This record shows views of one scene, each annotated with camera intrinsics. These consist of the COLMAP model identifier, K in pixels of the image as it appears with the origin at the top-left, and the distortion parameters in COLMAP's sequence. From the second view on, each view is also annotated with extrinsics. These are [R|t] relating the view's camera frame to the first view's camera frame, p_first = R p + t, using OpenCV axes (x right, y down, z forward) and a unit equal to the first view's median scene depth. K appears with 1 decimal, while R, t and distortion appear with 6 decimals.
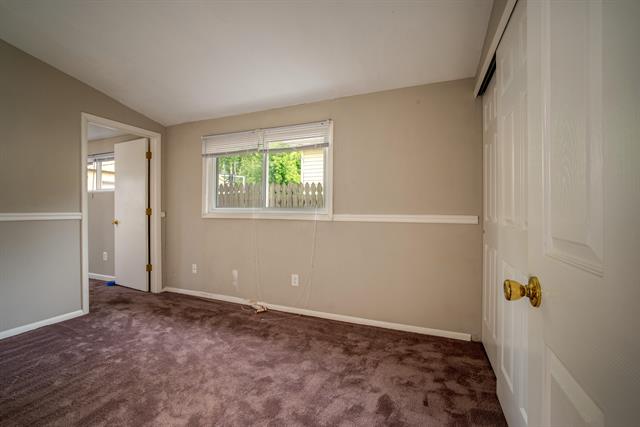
lens RADIAL K [[277.0, 0, 319.9], [0, 277.0, 211.2], [0, 0, 1]] dist [-0.014589, 0.000721]
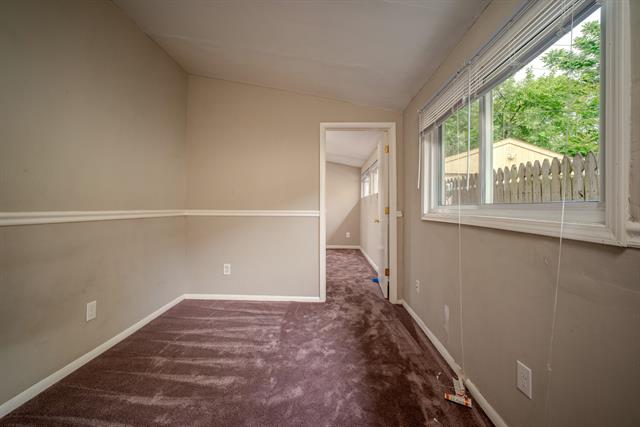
lens RADIAL K [[277.0, 0, 320.9], [0, 277.0, 199.1], [0, 0, 1]] dist [-0.014589, 0.000721]
pose [[0.354430, -0.029799, -0.934608, 0.205894], [-0.010647, 0.999299, -0.035900, -0.001682], [0.935022, 0.022675, 0.353864, 0.591354]]
